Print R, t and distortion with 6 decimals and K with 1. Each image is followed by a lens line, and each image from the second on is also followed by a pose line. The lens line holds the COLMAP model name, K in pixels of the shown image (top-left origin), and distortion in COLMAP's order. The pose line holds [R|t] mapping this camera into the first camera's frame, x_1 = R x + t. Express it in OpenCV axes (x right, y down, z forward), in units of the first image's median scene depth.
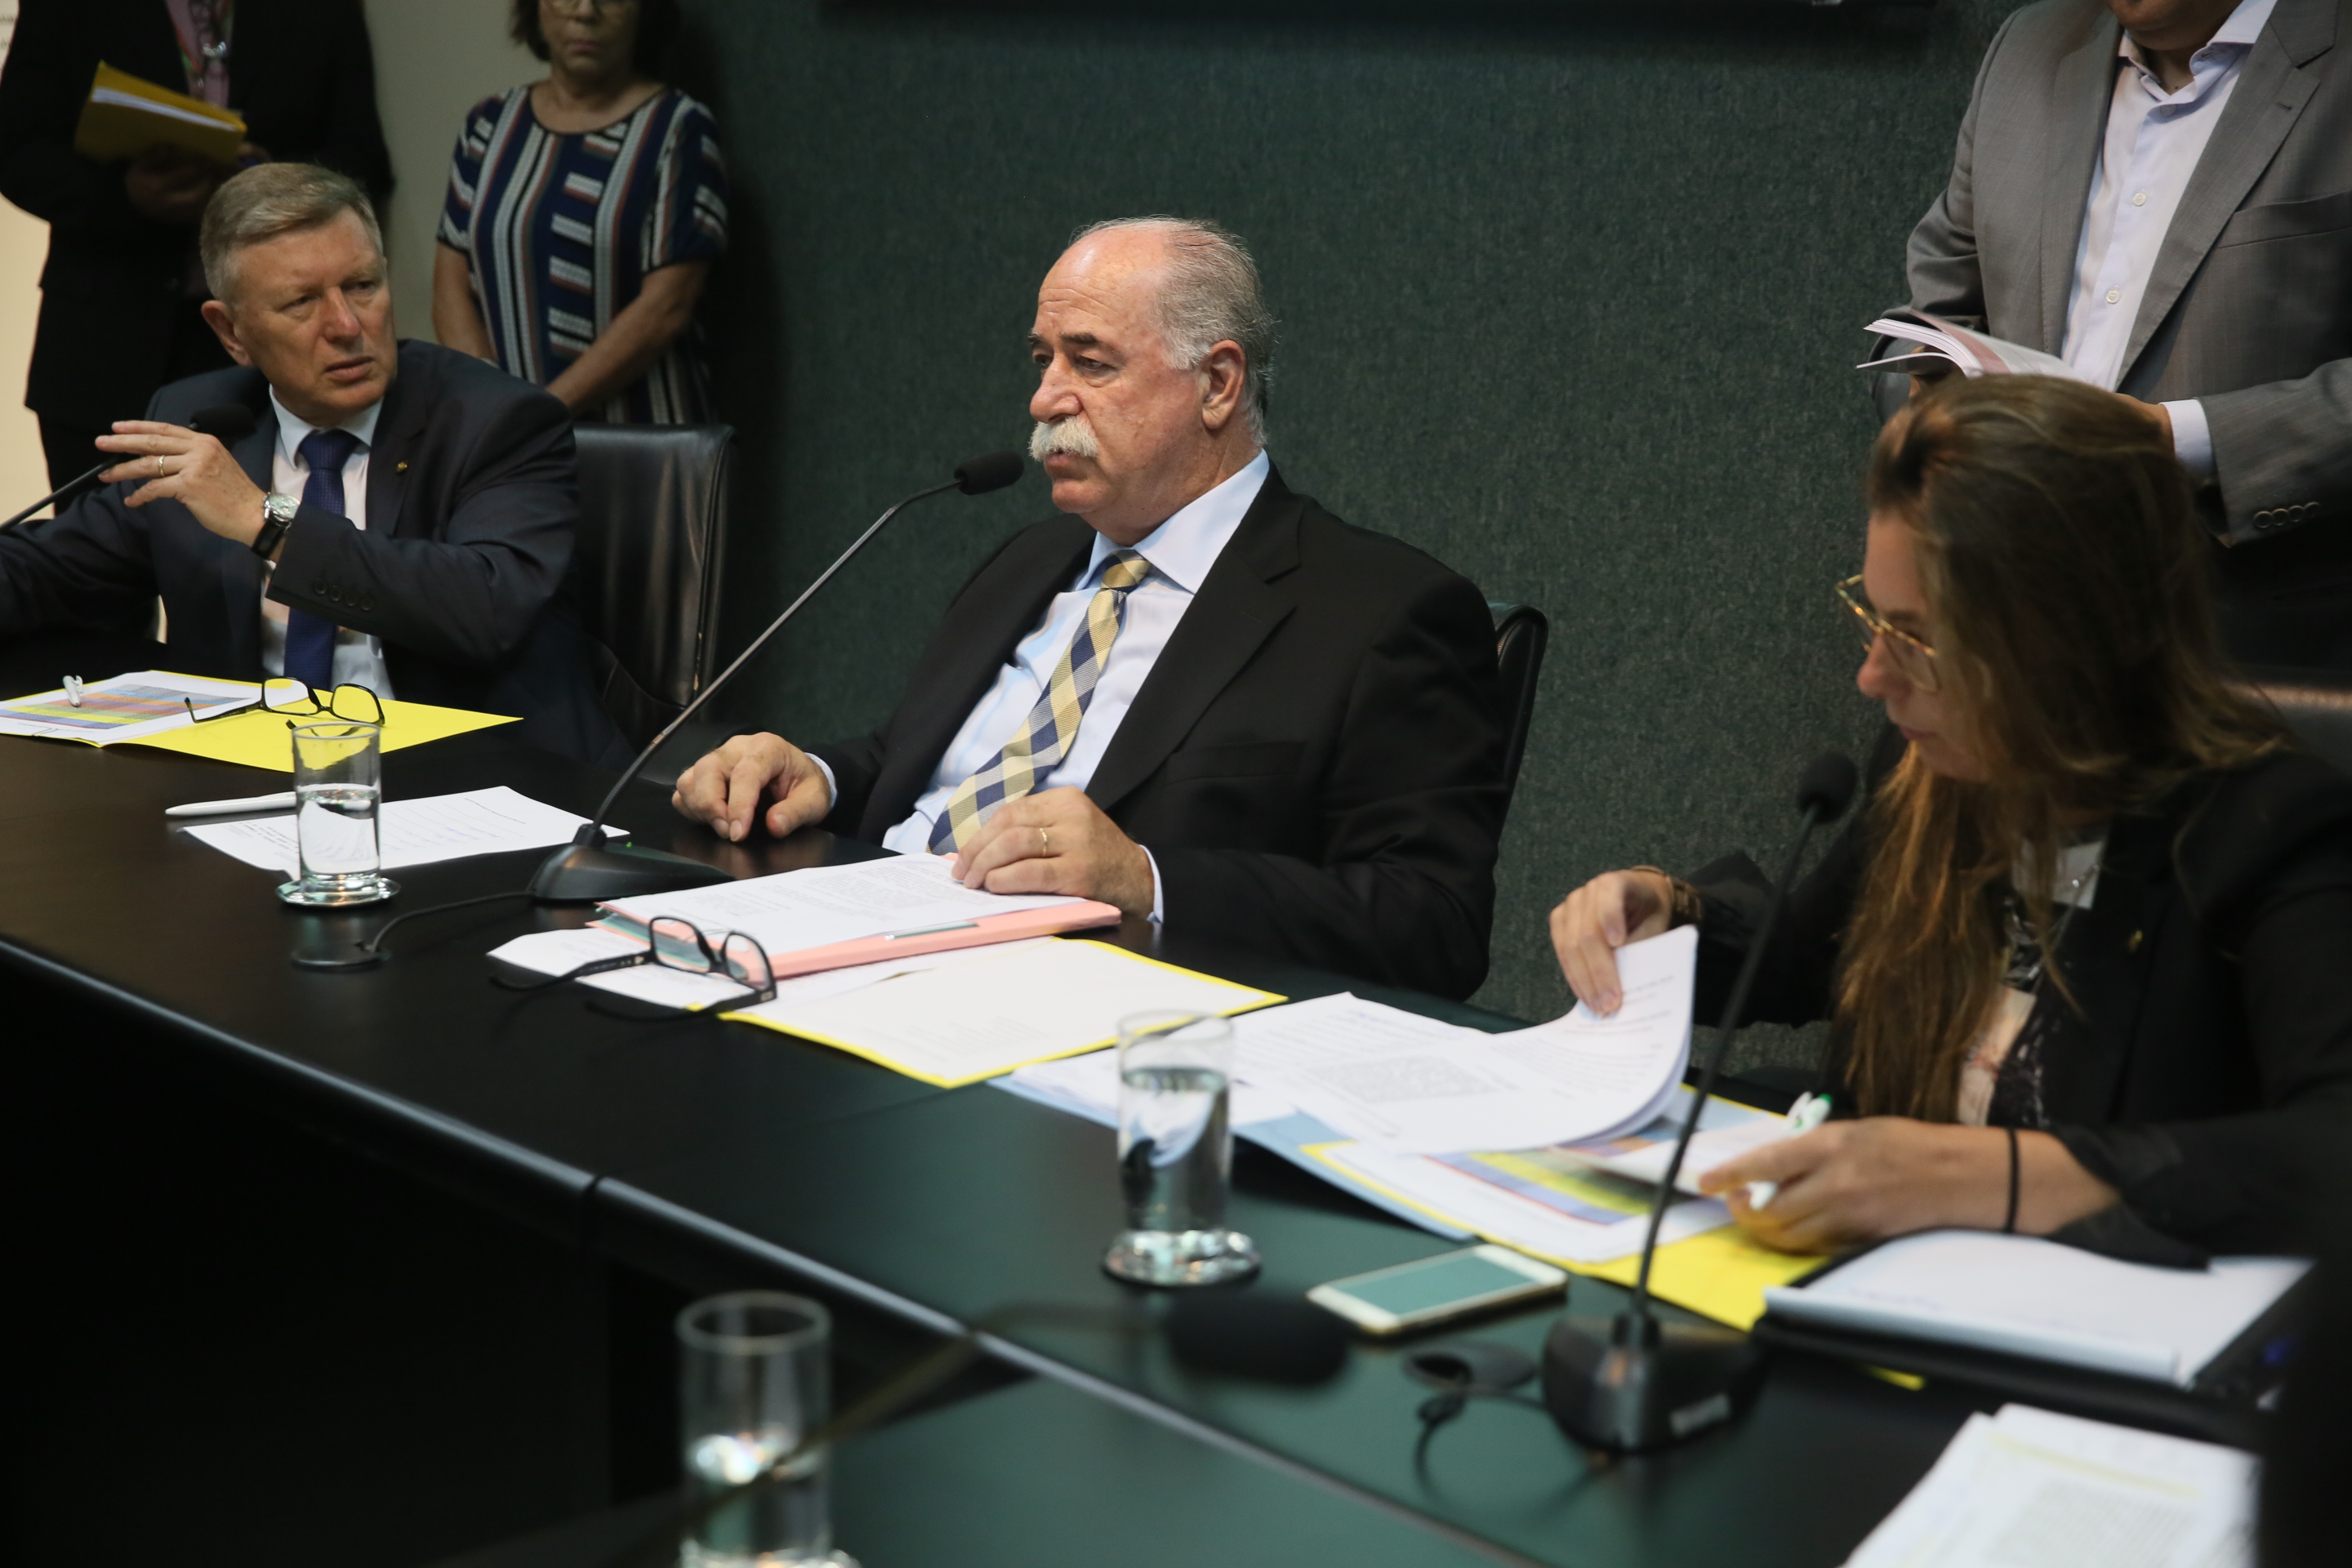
lens RADIAL K [[4123.7, 0, 1140.5], [0, 4123.7, 762.3], [0, 0, 1]] dist [0.167209, 0.000000]
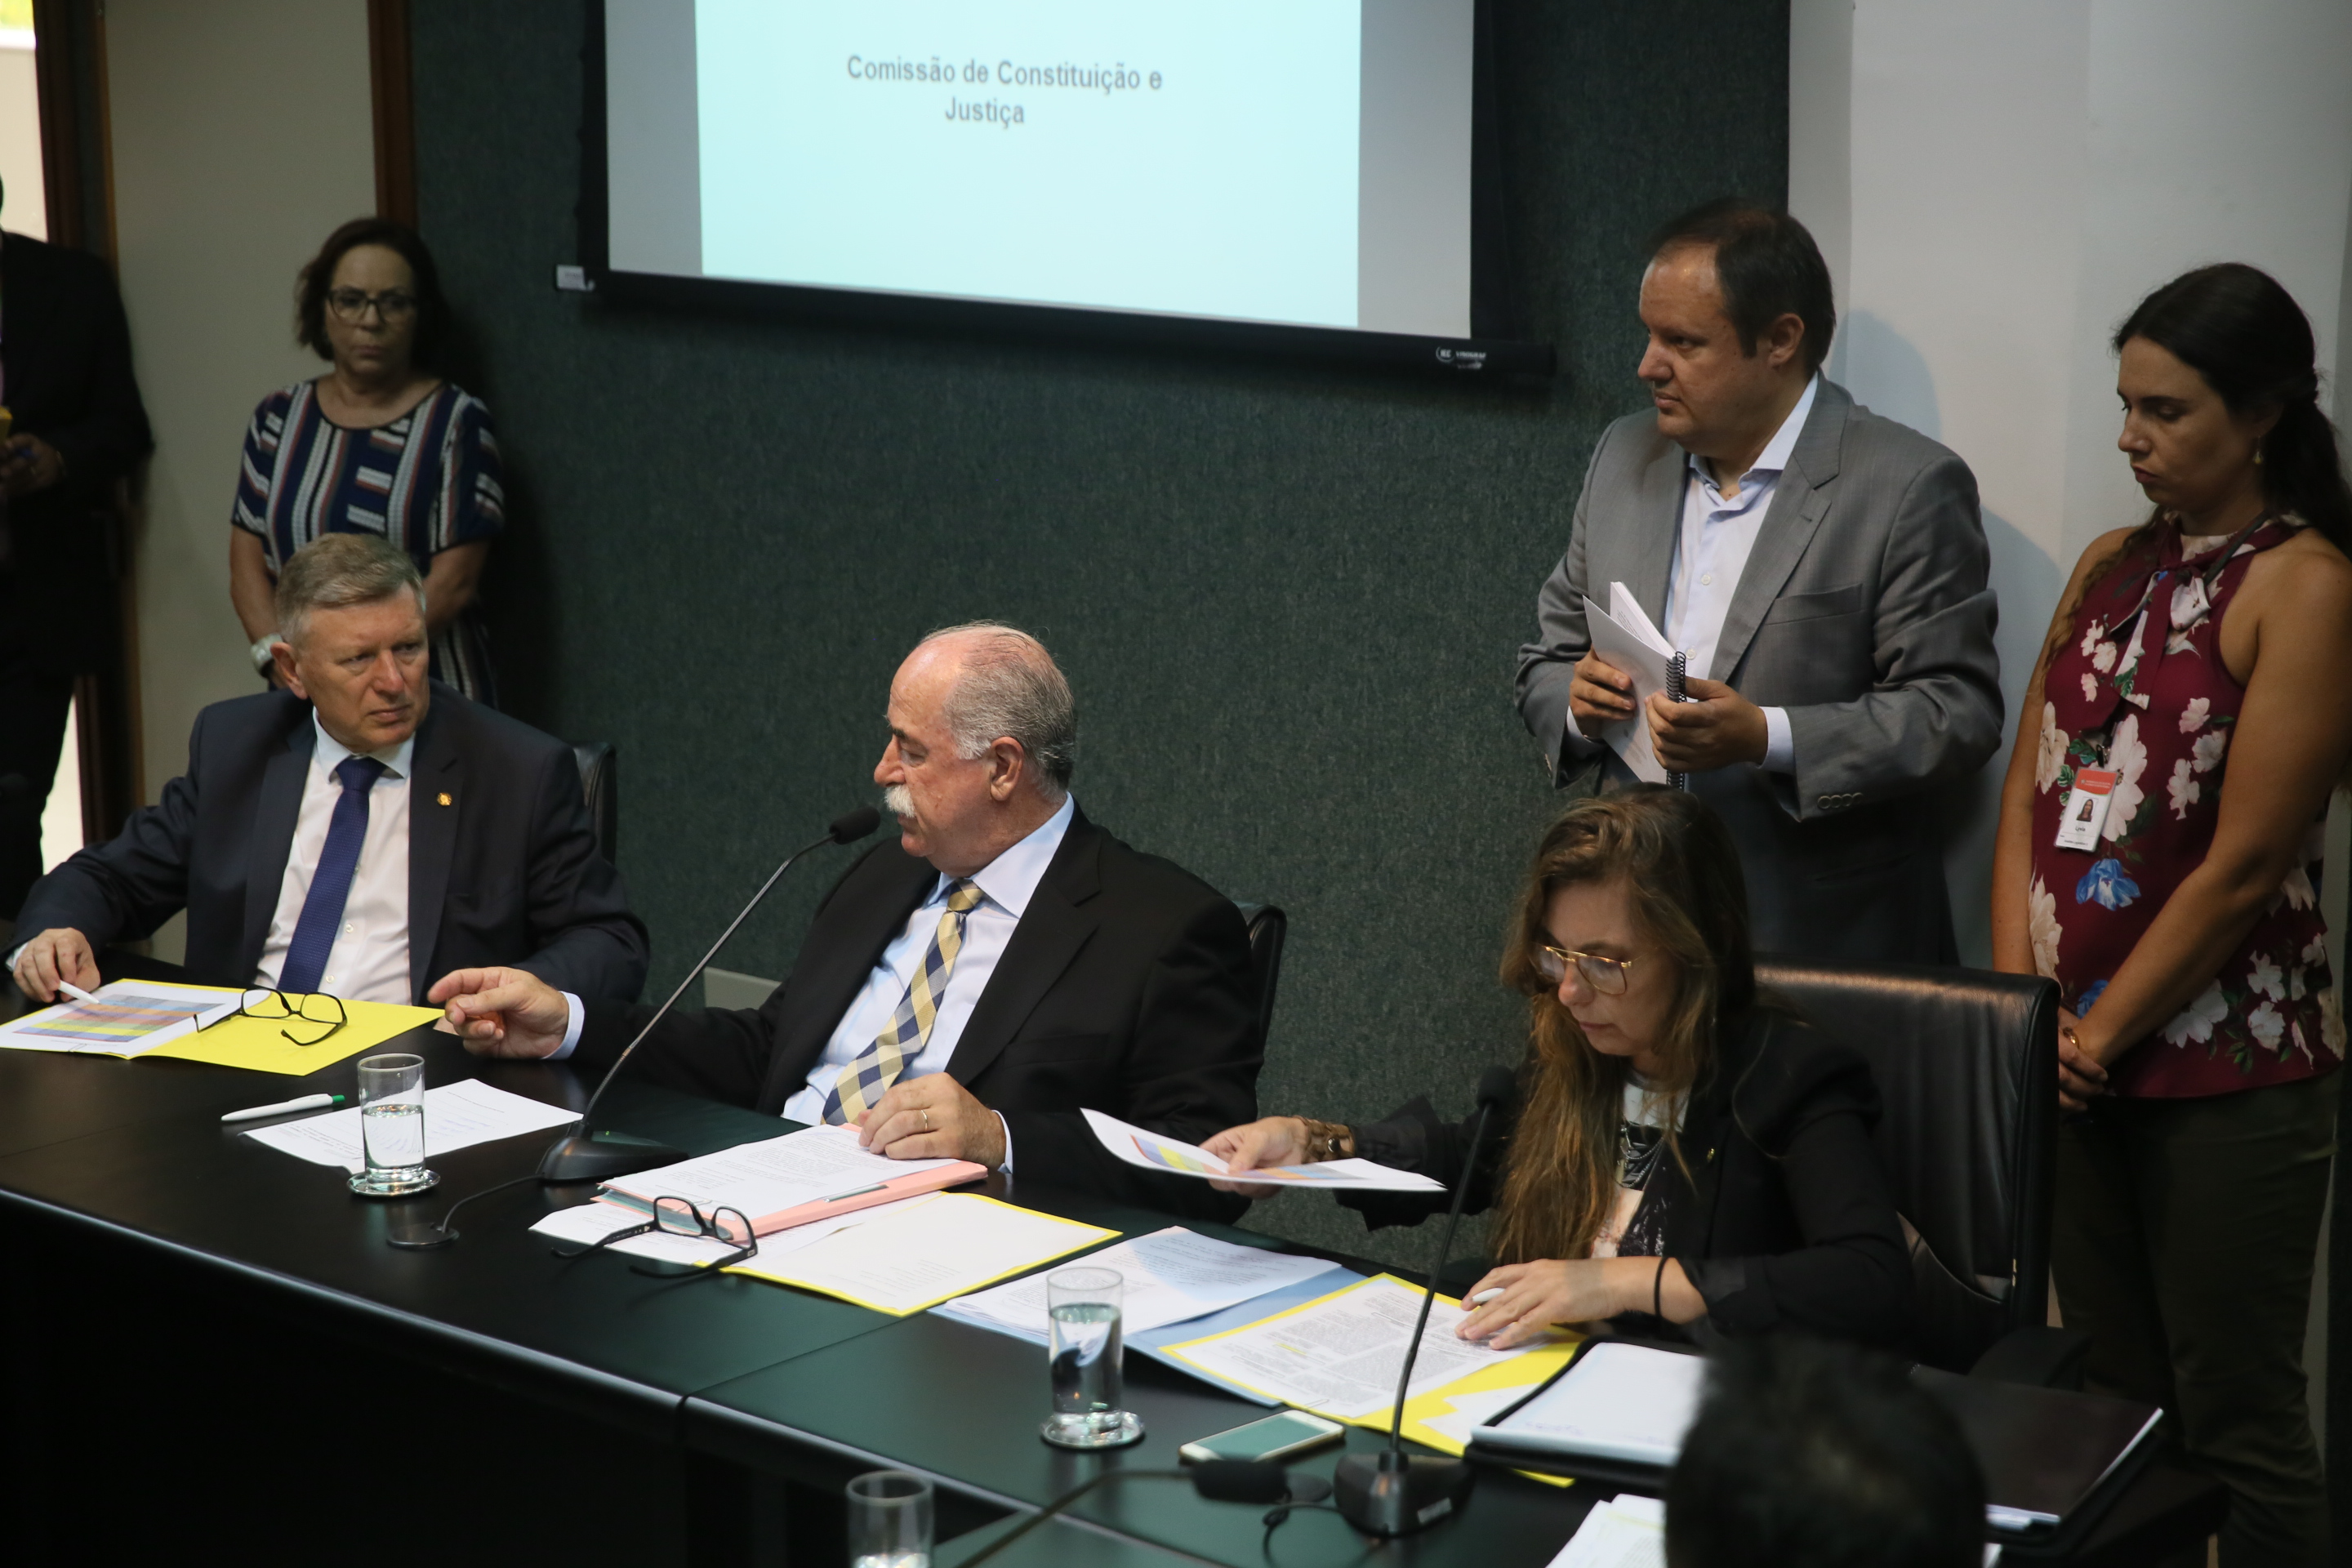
lens RADIAL K [[4965.5, 0, 1162.0], [0, 4965.5, 765.8], [0, 0, 1]] dist [0.278784, 0.000000]
pose [[0.994598, -0.042393, 0.094754, -0.080597], [0.042618, 0.999091, -0.000350, -0.077120], [-0.094653, 0.004386, 0.995501, -0.524361]]
